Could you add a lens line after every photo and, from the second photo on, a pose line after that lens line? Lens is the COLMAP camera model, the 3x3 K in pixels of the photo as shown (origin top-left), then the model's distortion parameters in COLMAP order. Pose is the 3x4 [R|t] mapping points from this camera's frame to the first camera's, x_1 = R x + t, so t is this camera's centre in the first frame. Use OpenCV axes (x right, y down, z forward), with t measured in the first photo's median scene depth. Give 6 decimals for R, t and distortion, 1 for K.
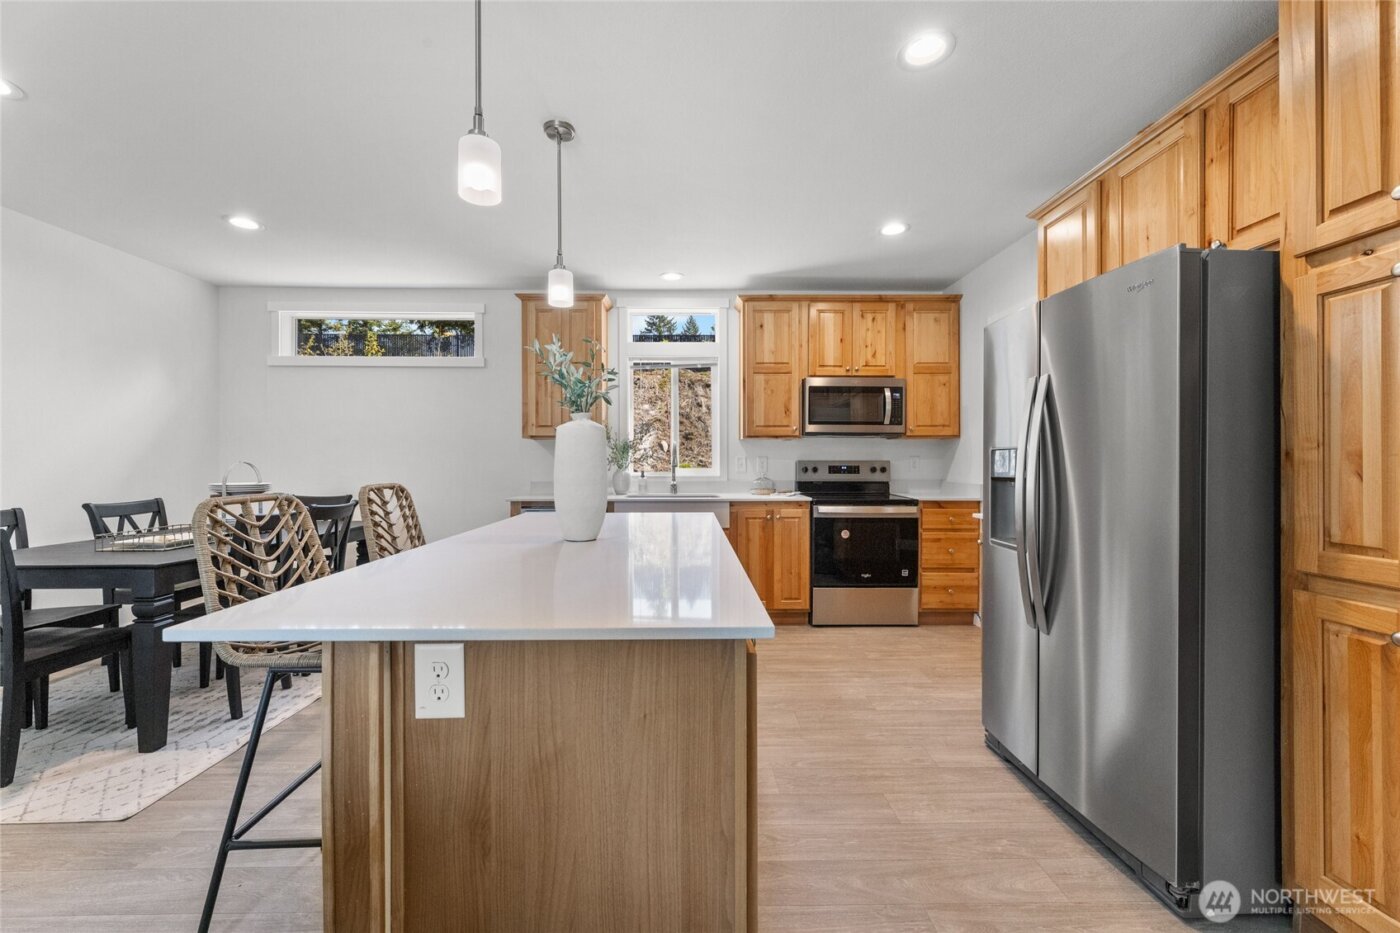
lens RADIAL K [[556.2, 0, 695.8], [0, 556.2, 459.1], [0, 0, 1]] dist [0.000957, 0.000646]
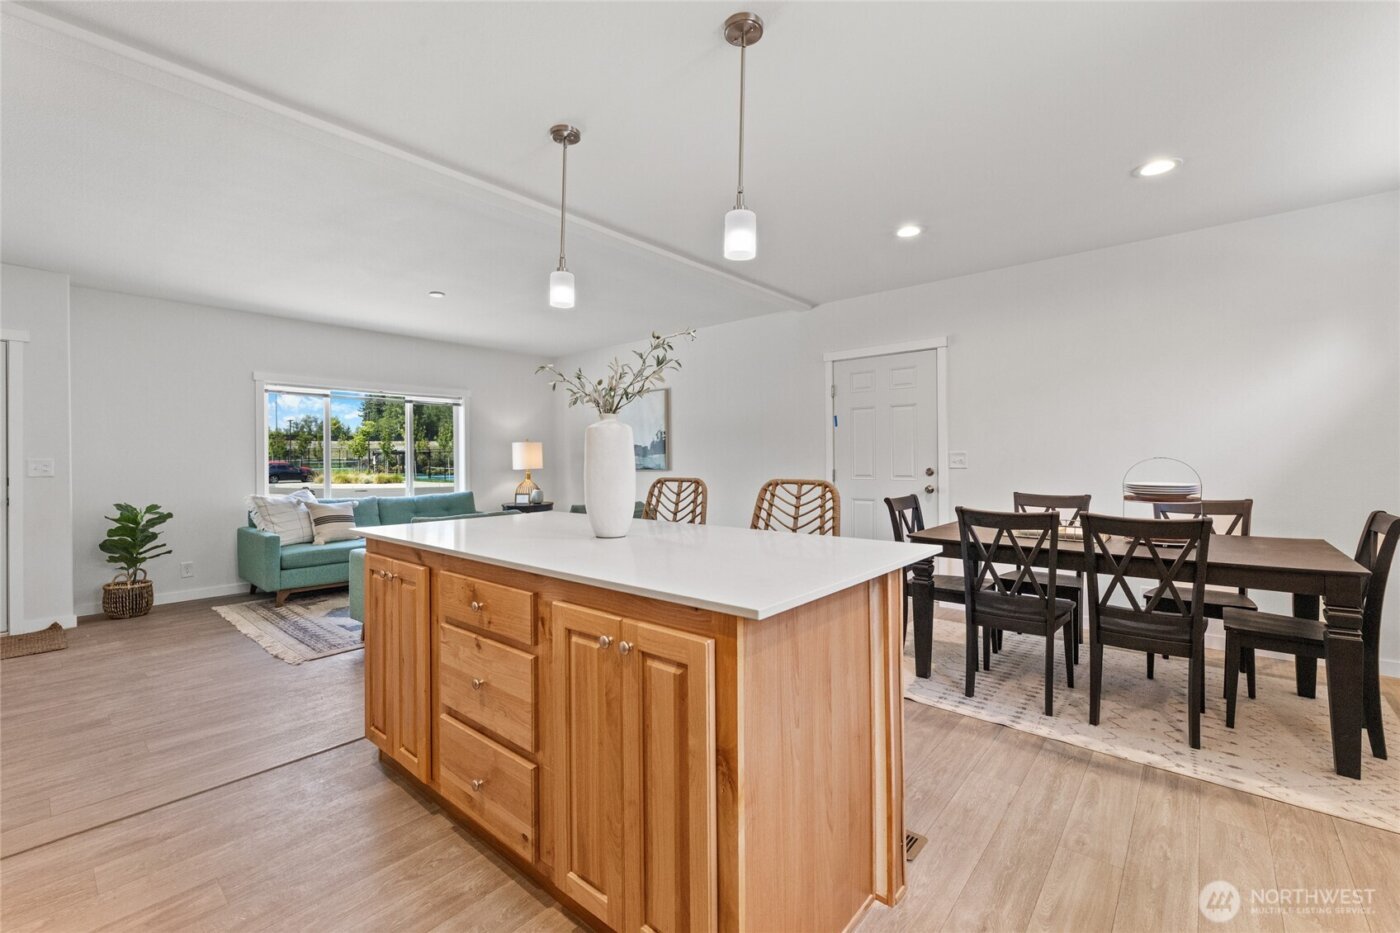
lens RADIAL K [[583.0, 0, 694.8], [0, 583.0, 462.1], [0, 0, 1]] dist [0.001297, 0.000432]
pose [[-0.665935, 0.008030, -0.745967, 0.221586], [0.010353, 0.999945, 0.001522, 0.004012], [0.745938, -0.006709, -0.665981, 0.824429]]
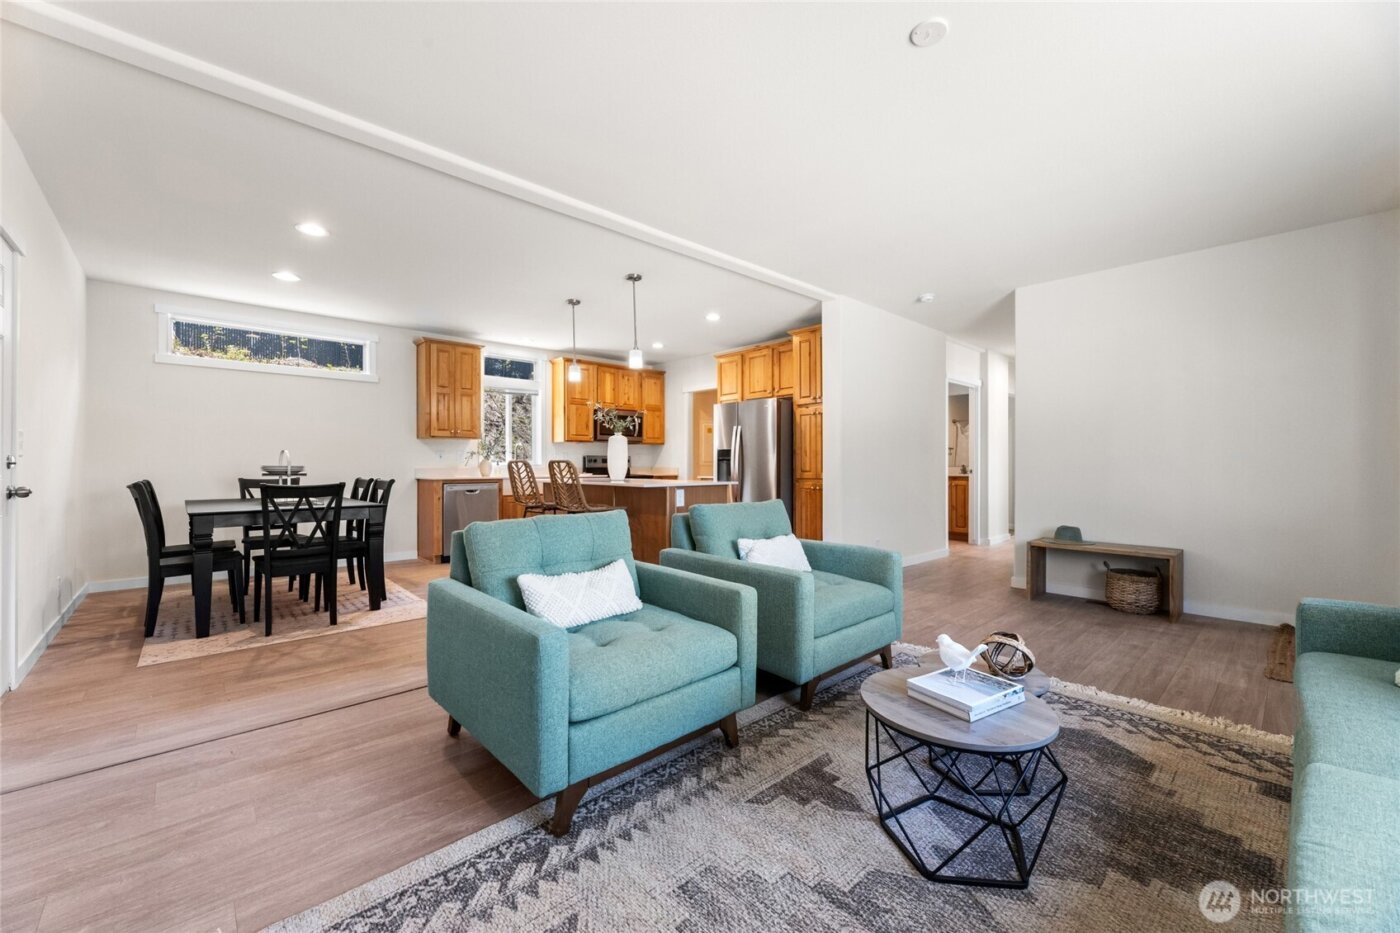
lens RADIAL K [[556.2, 0, 695.6], [0, 556.2, 463.8], [0, 0, 1]] dist [0.000957, 0.000646]
pose [[0.747091, 0.001466, 0.664720, -0.754490], [-0.002684, 0.999996, 0.000812, 0.028181], [-0.664716, -0.002391, 0.747092, -0.541628]]
